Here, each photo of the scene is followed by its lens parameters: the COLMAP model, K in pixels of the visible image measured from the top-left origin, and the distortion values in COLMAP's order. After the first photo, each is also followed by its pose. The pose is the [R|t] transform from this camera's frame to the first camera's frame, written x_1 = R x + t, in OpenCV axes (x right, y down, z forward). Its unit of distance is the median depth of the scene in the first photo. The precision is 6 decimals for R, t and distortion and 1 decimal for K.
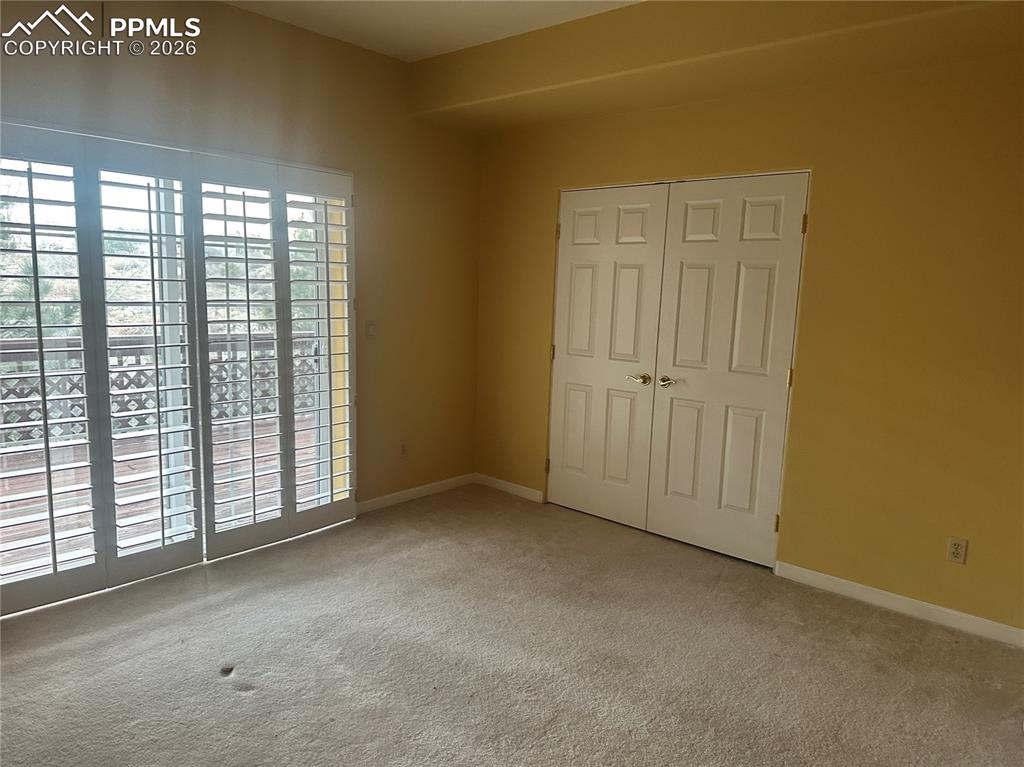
lens RADIAL K [[715.7, 0, 513.5], [0, 715.7, 384.9], [0, 0, 1]] dist [0.040428, -0.049255]
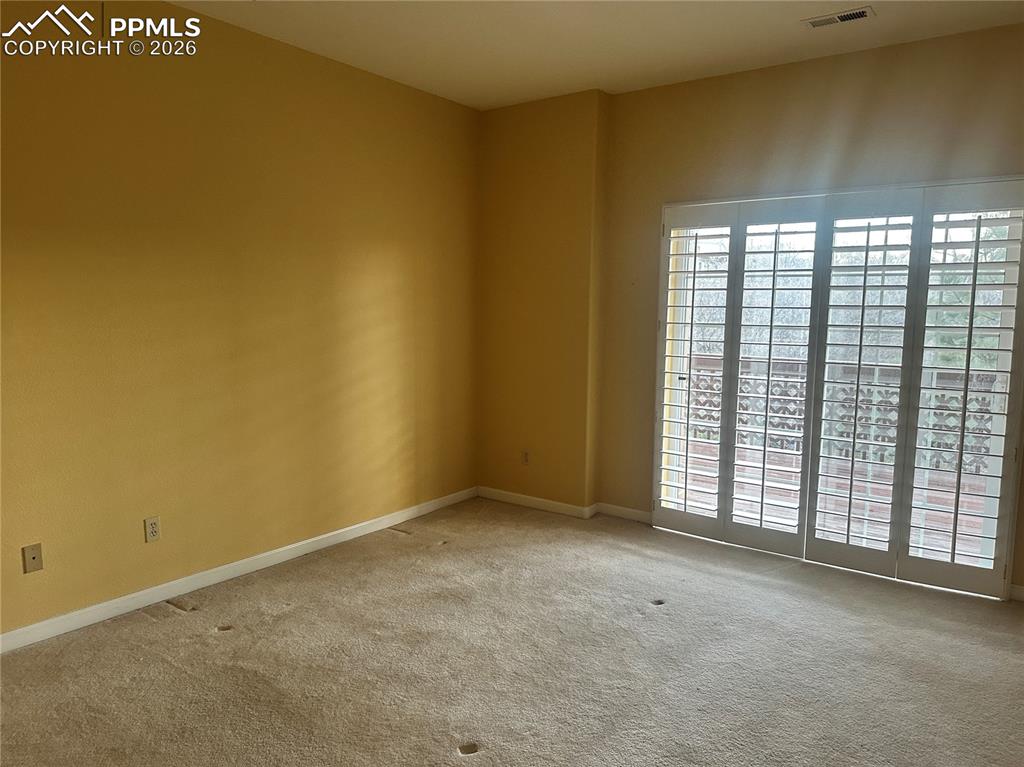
lens RADIAL K [[715.7, 0, 512.6], [0, 715.7, 381.4], [0, 0, 1]] dist [0.040428, -0.049255]
pose [[0.082168, 0.081760, -0.993259, 0.616058], [-0.153749, 0.985738, 0.068422, -0.032032], [0.984688, 0.147090, 0.093566, 0.412652]]
